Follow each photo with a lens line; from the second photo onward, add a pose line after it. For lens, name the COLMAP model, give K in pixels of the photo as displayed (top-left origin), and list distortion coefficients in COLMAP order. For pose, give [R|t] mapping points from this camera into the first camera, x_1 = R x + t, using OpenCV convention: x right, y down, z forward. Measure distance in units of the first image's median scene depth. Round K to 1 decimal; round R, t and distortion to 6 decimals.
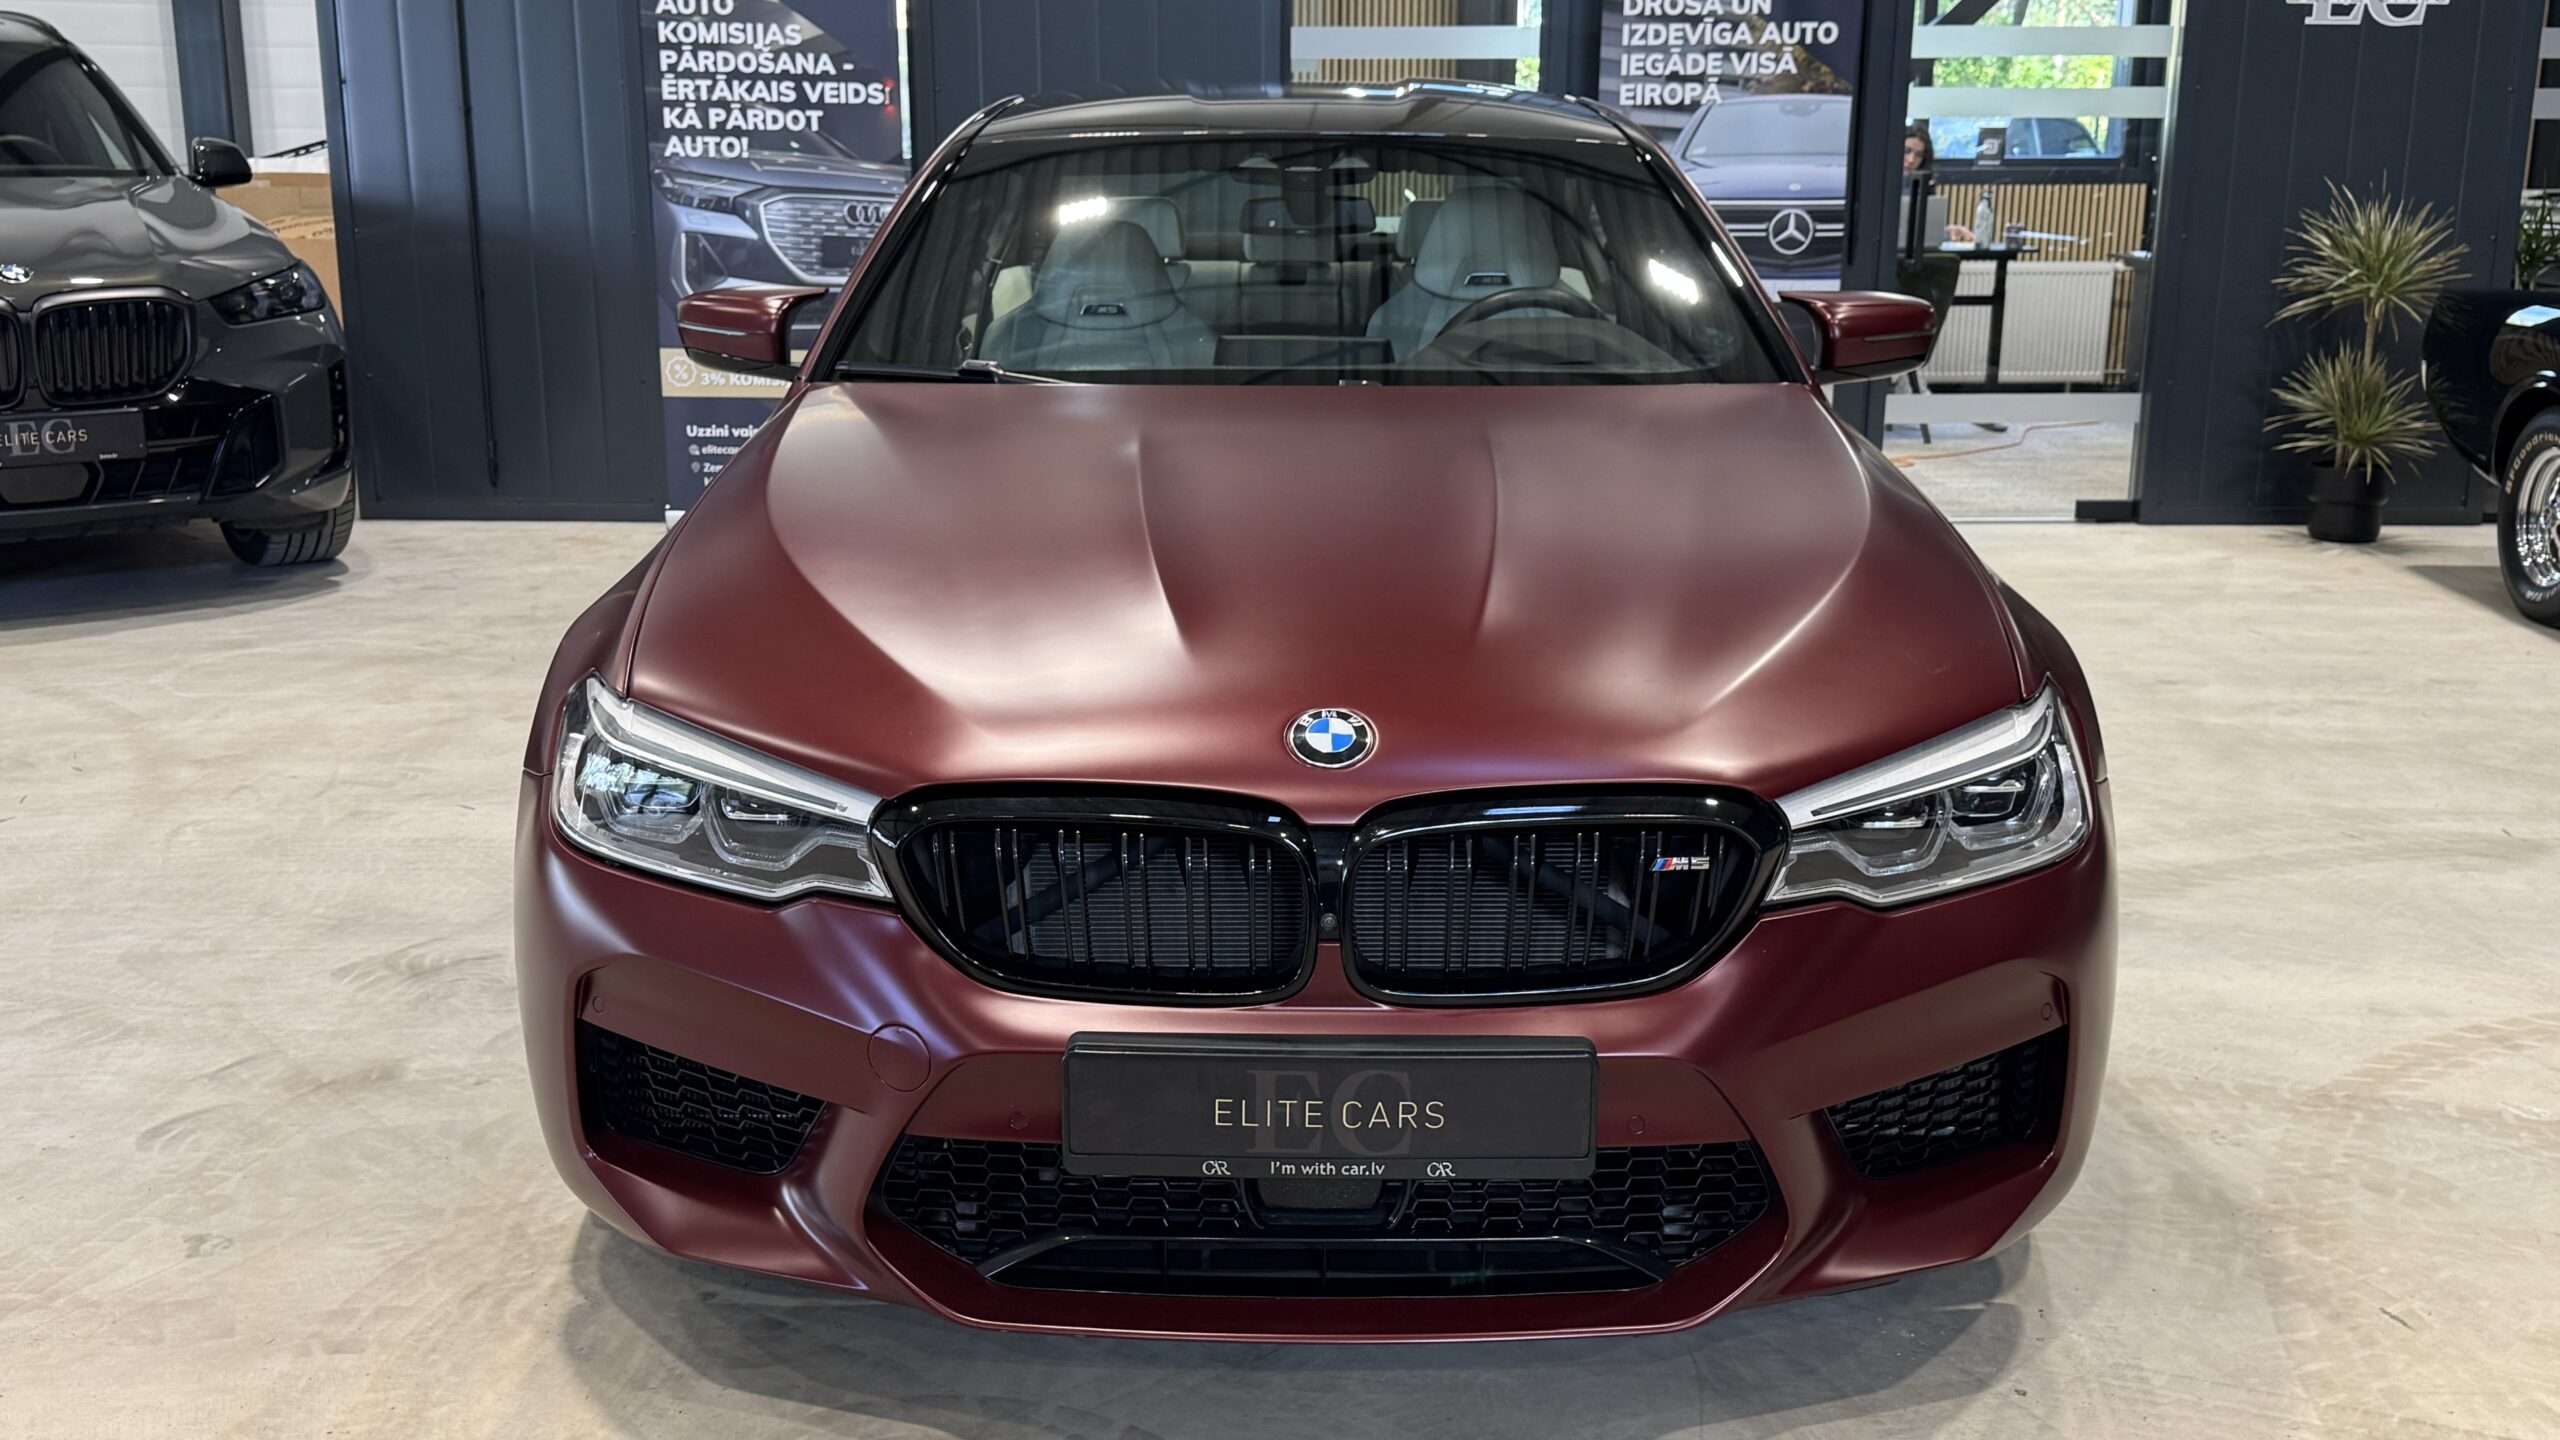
lens RADIAL K [[2357.4, 0, 1276.9], [0, 2357.4, 718.1], [0, 0, 1]] dist [0.225289, -0.486831]
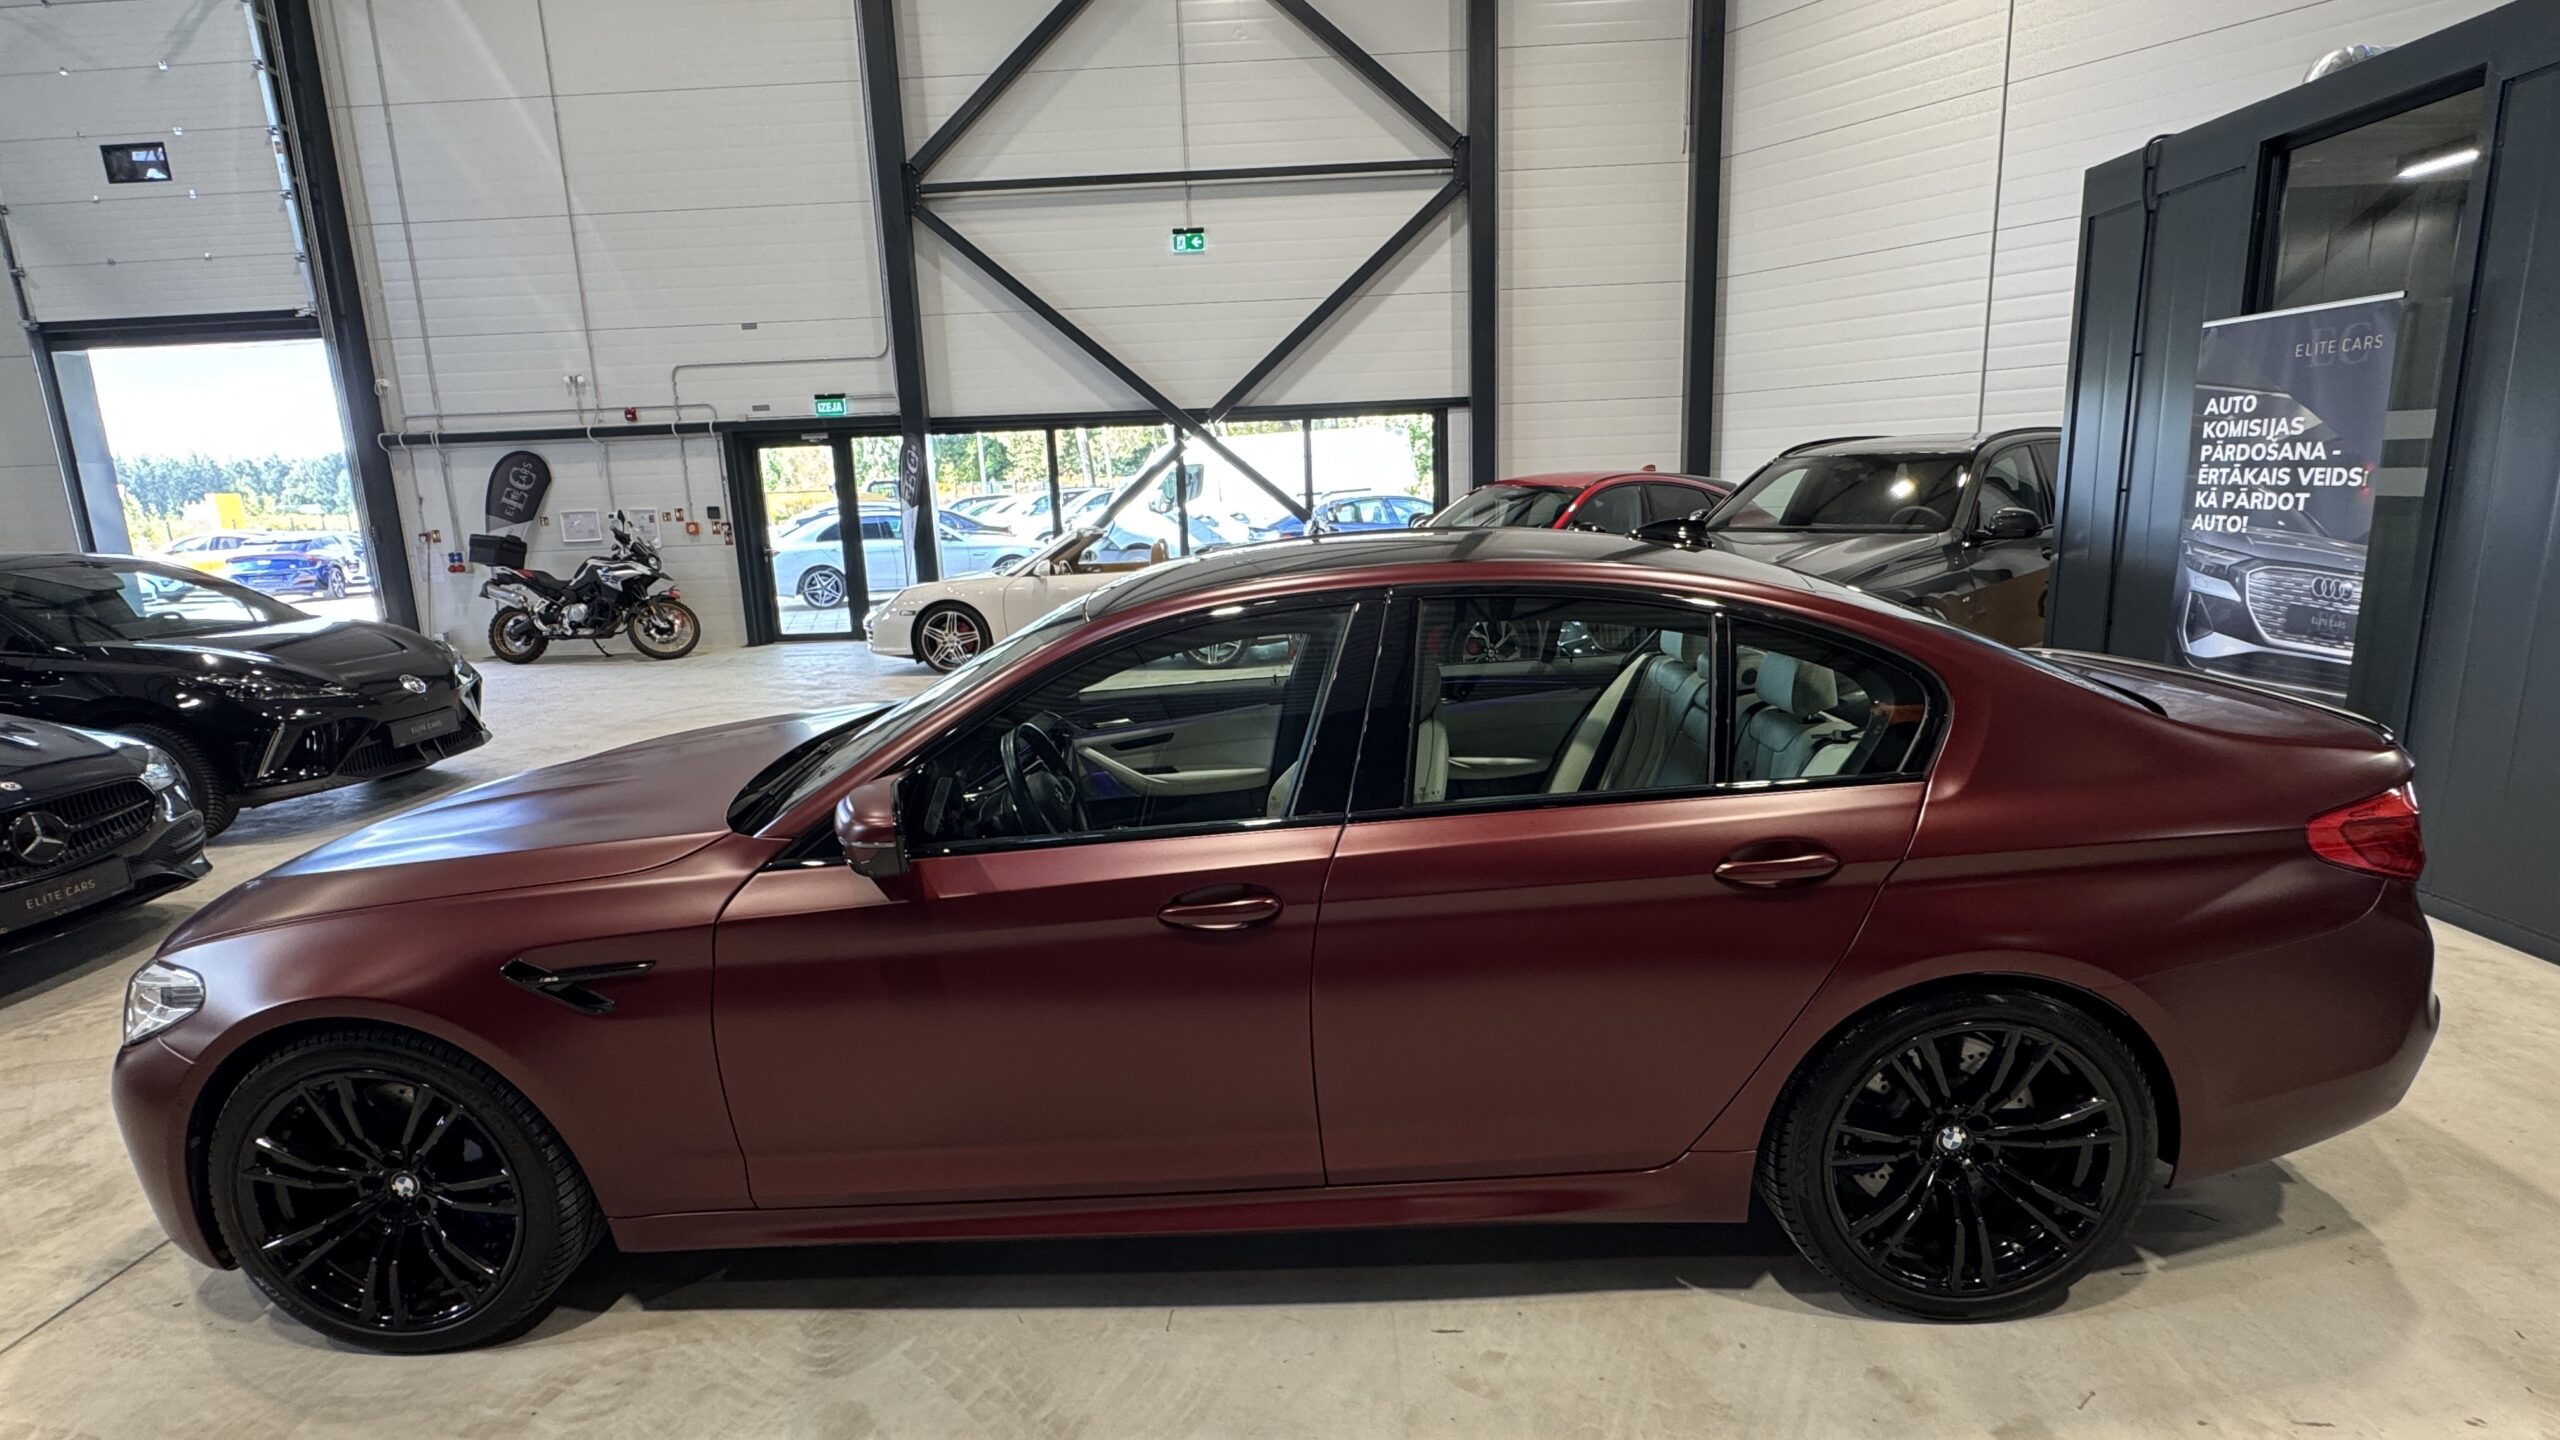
lens RADIAL K [[1194.5, 0, 1276.4], [0, 1194.5, 714.7], [0, 0, 1]] dist [-0.001940, -0.000536]
pose [[0.004413, 0.189913, -0.981791, 0.362396], [-0.202572, 0.961615, 0.185100, -0.165935], [0.979257, 0.198066, 0.042715, 0.553472]]
